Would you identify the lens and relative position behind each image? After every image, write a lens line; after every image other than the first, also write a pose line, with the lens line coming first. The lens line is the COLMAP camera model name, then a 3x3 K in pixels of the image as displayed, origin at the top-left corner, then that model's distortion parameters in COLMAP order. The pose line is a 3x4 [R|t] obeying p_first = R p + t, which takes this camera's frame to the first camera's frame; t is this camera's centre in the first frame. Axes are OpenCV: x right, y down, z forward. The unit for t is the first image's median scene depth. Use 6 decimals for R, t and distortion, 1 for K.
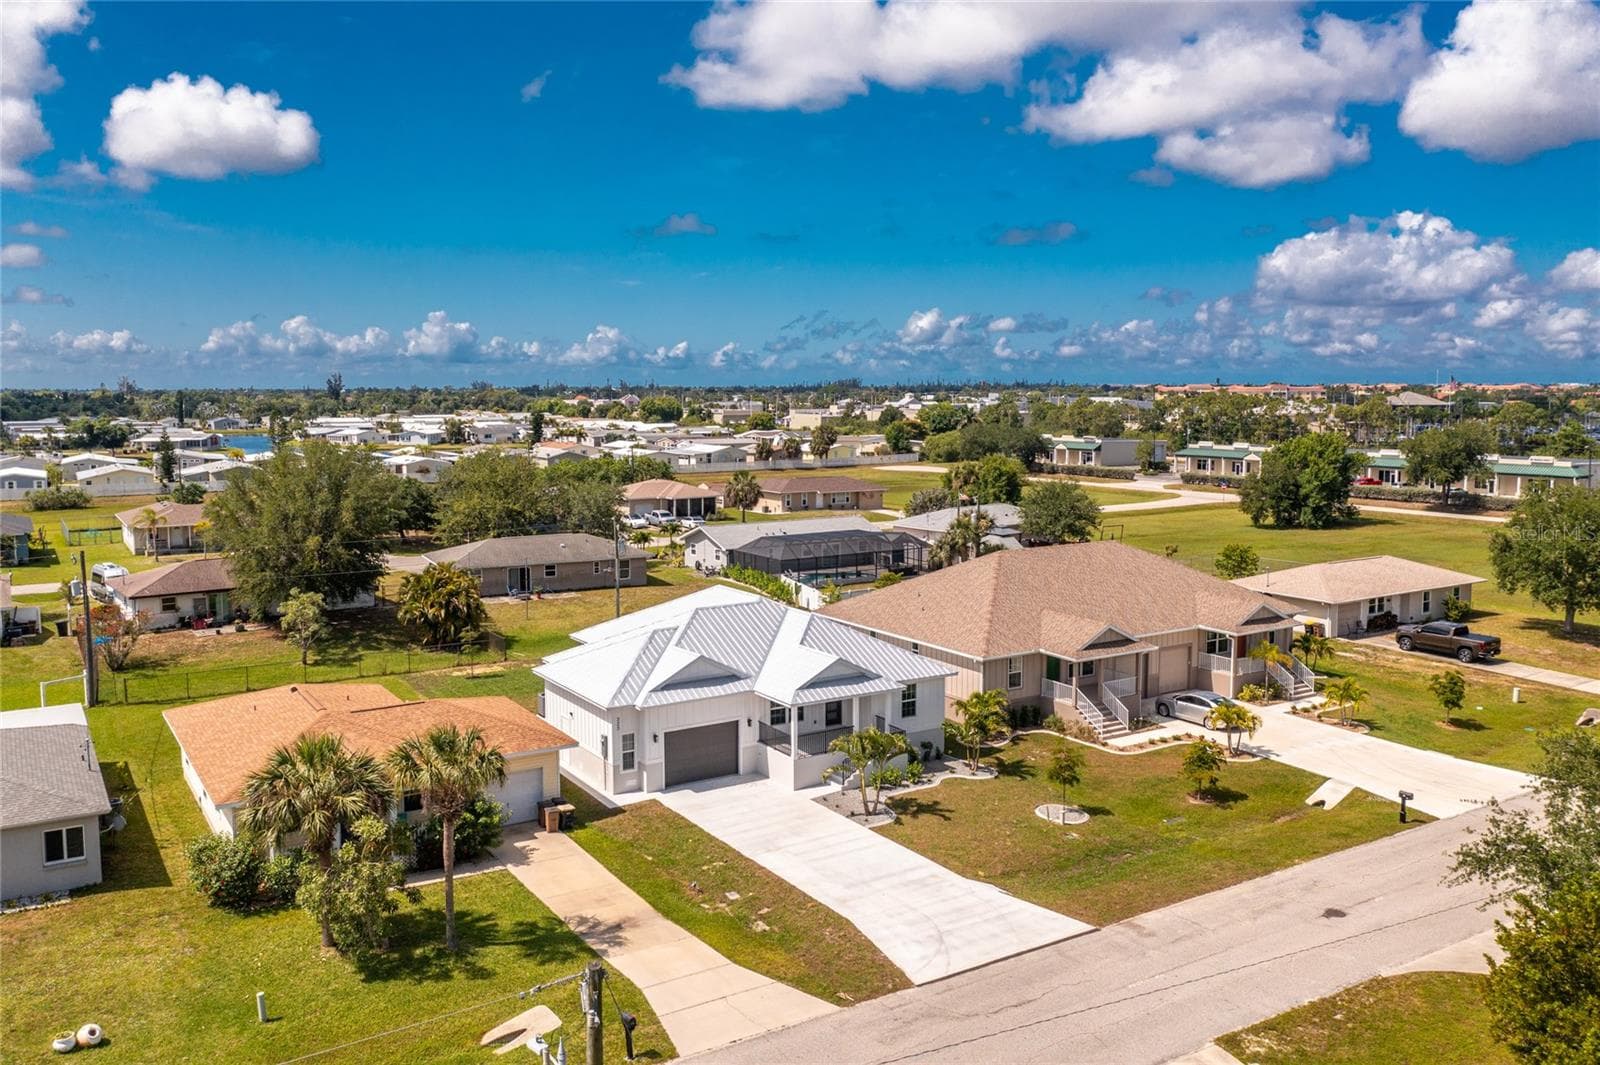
lens RADIAL K [[1267.8, 0, 788.3], [0, 1267.8, 493.5], [0, 0, 1]] dist [-0.007591, 0.000292]
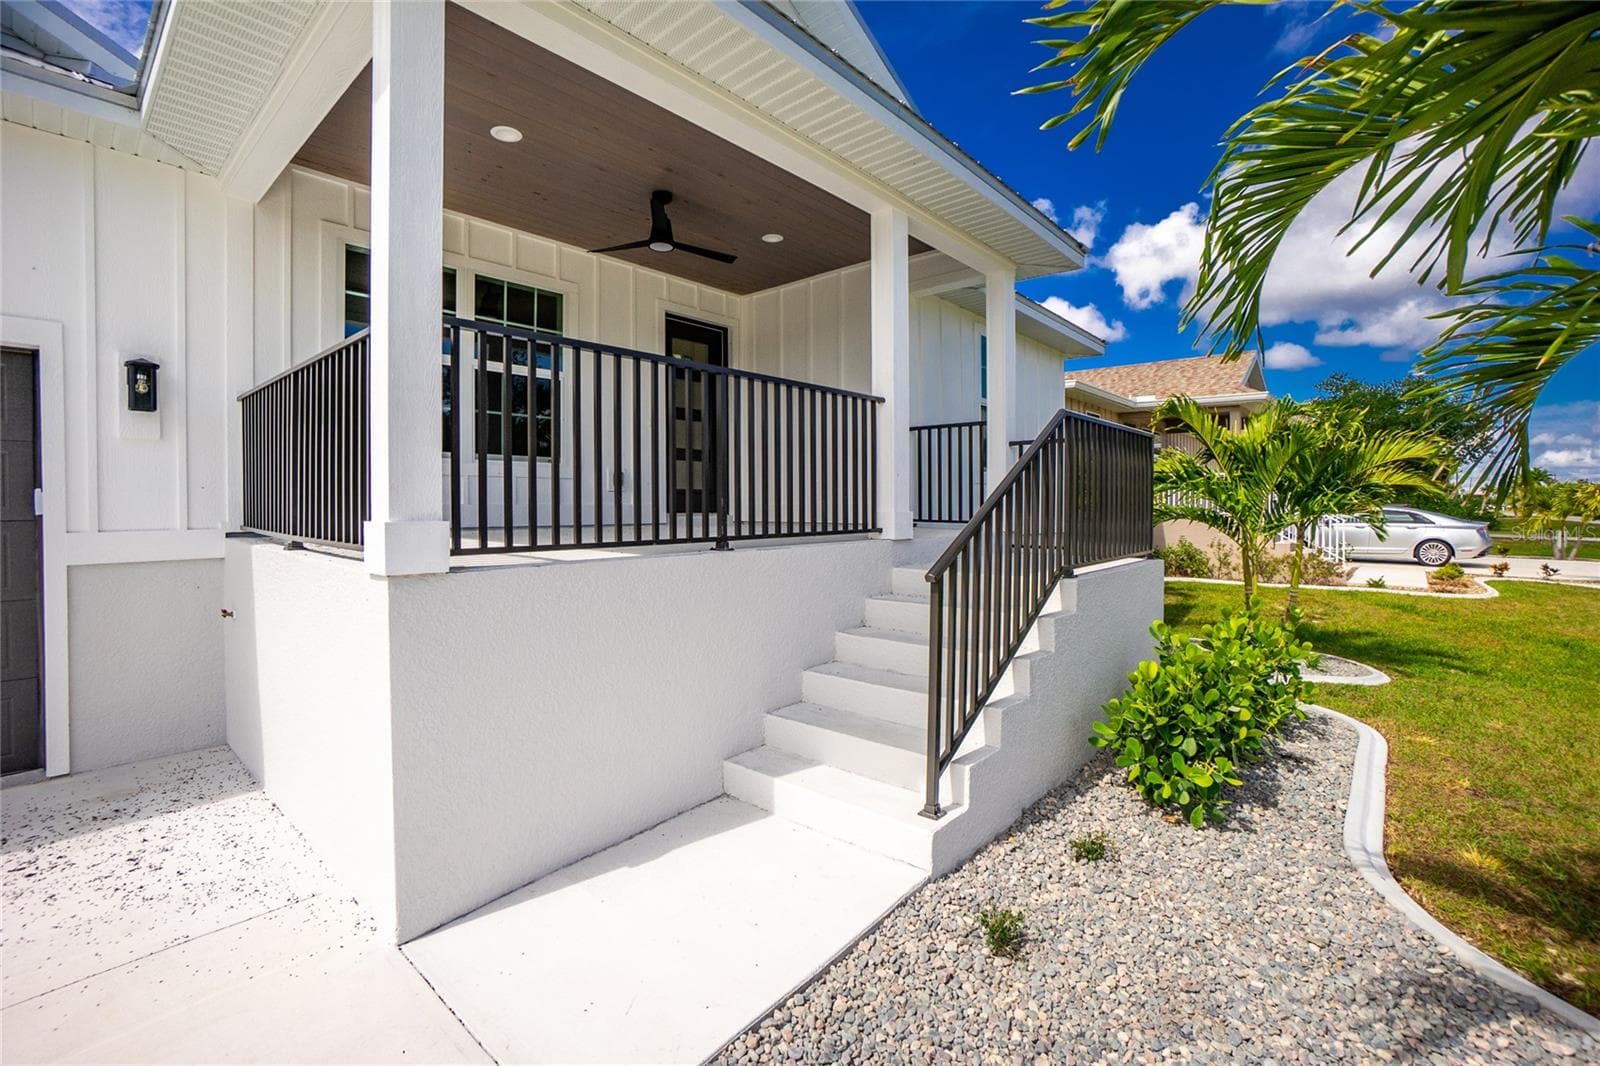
lens RADIAL K [[739.4, 0, 715.4], [0, 739.4, 522.3], [0, 0, 1]] dist [-0.056354, 0.018681]
pose [[0.979483, 0.001410, 0.201523, 0.013455], [0.012053, 0.997776, -0.065563, 0.191637], [-0.201167, 0.066646, 0.977287, 0.861849]]
